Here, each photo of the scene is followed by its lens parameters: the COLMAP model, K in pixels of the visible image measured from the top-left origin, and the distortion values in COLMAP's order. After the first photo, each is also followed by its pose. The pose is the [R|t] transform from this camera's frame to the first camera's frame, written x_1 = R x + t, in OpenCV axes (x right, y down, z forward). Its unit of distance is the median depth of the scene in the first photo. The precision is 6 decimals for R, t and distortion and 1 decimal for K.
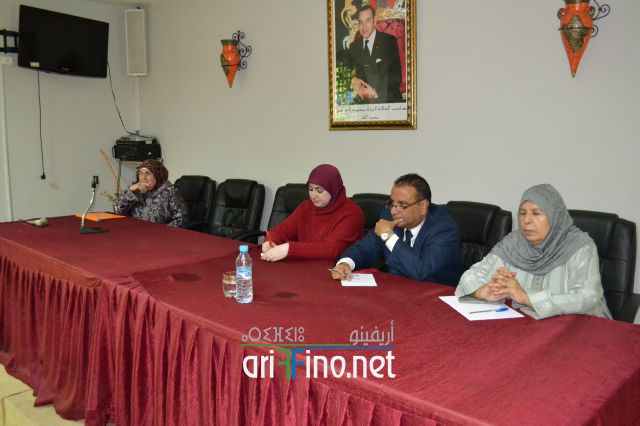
lens RADIAL K [[609.8, 0, 316.7], [0, 609.8, 212.7], [0, 0, 1]] dist [-0.050693, 0.000000]
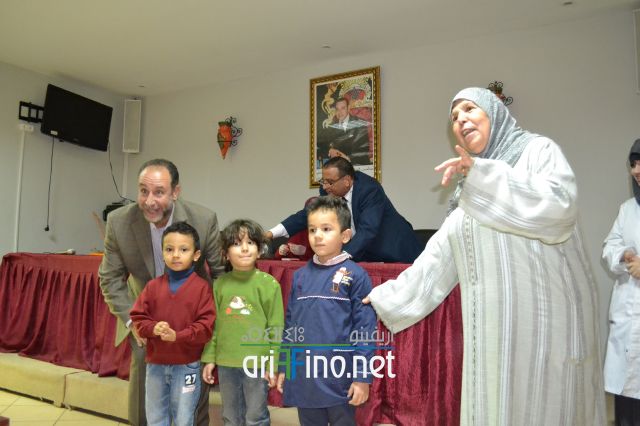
lens RADIAL K [[576.8, 0, 321.2], [0, 576.8, 210.0], [0, 0, 1]] dist [-0.041196, -0.037568]
pose [[0.978509, 0.037302, 0.202803, -0.221814], [0.008423, 0.975451, -0.220056, 0.198845], [-0.206032, 0.217035, 0.954173, -0.197098]]
